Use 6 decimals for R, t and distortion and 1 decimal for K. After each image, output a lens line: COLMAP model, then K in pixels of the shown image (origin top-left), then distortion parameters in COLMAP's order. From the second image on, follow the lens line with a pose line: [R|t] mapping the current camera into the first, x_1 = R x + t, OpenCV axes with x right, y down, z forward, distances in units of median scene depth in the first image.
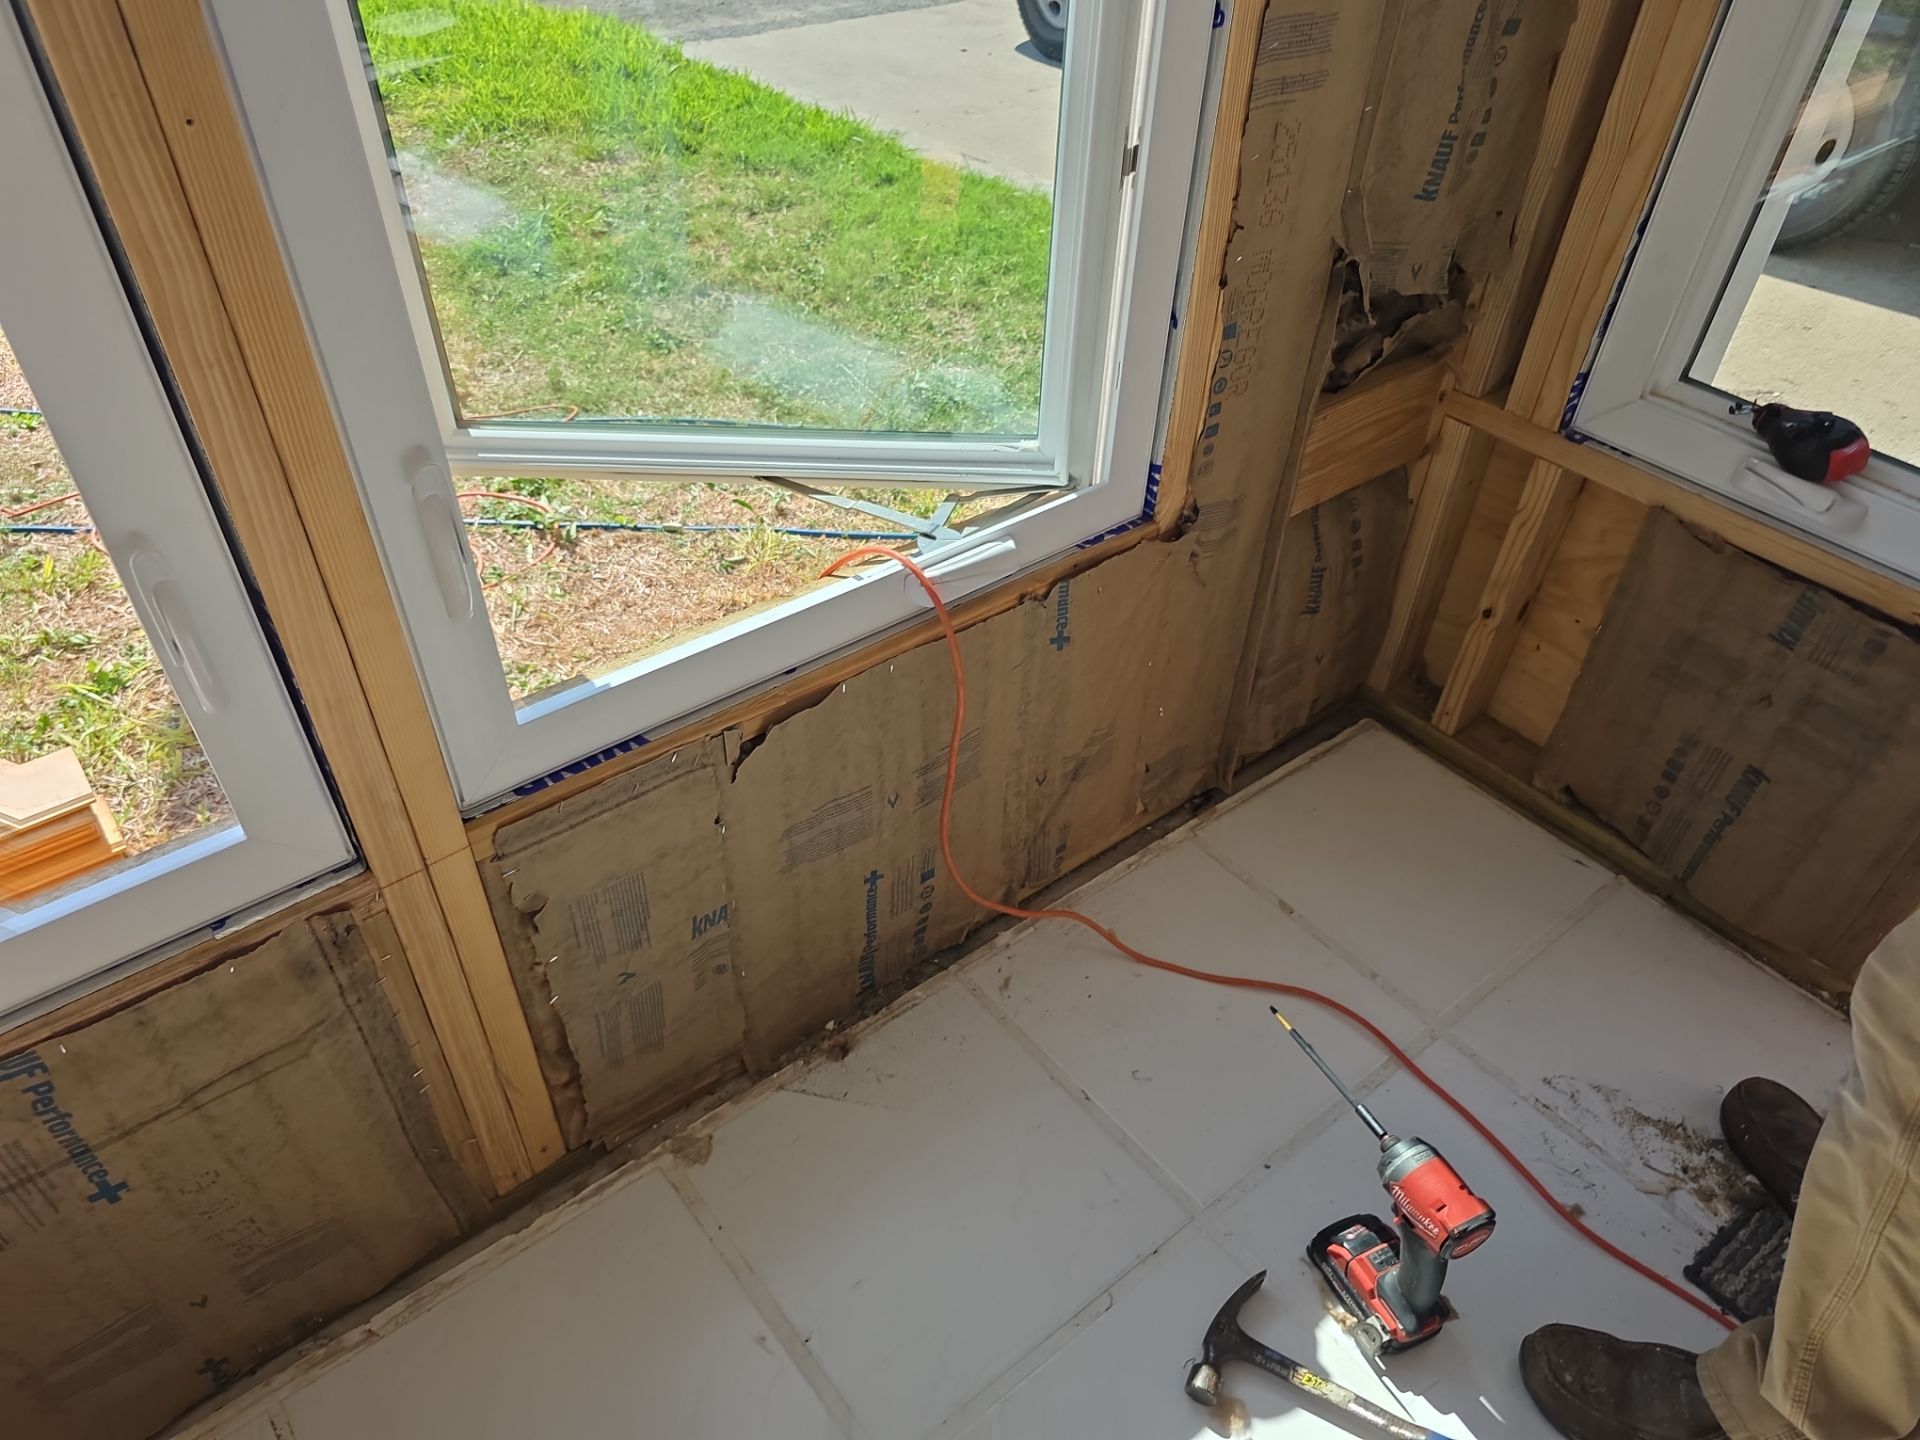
lens RADIAL K [[1284.1, 0, 934.9], [0, 1284.1, 751.7], [0, 0, 1]] dist [0.026373, -0.018397]
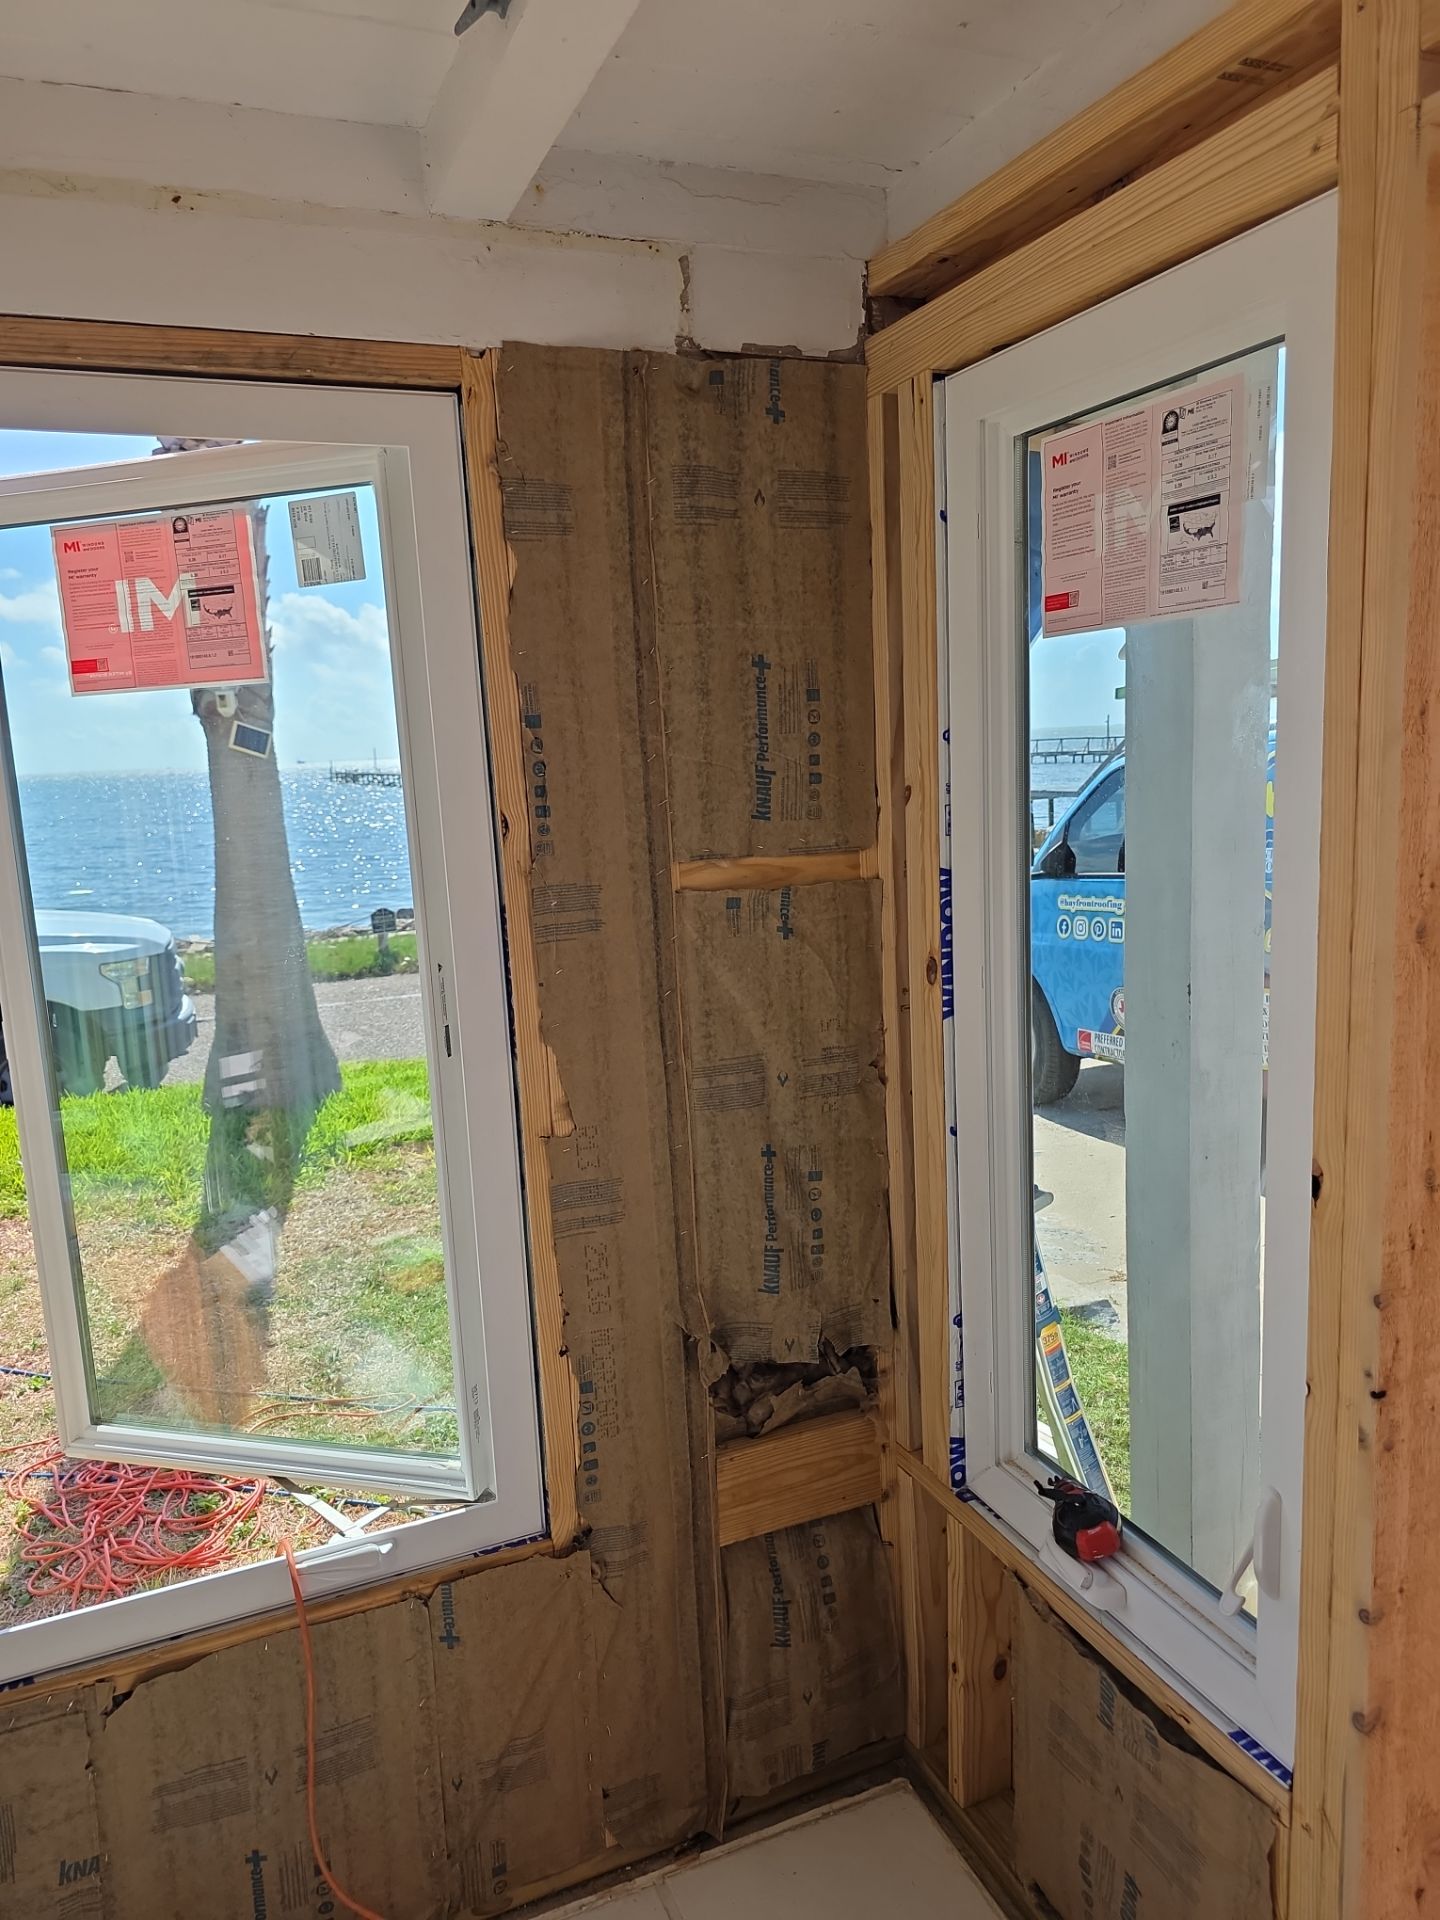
lens RADIAL K [[1284.1, 0, 694.1], [0, 1284.1, 962.5], [0, 0, 1]] dist [0.026373, -0.018397]
pose [[0.958525, -0.032194, -0.283186, 0.685996], [-0.127155, 0.840929, -0.525995, -0.013538], [0.255073, 0.540187, 0.801957, -0.244530]]
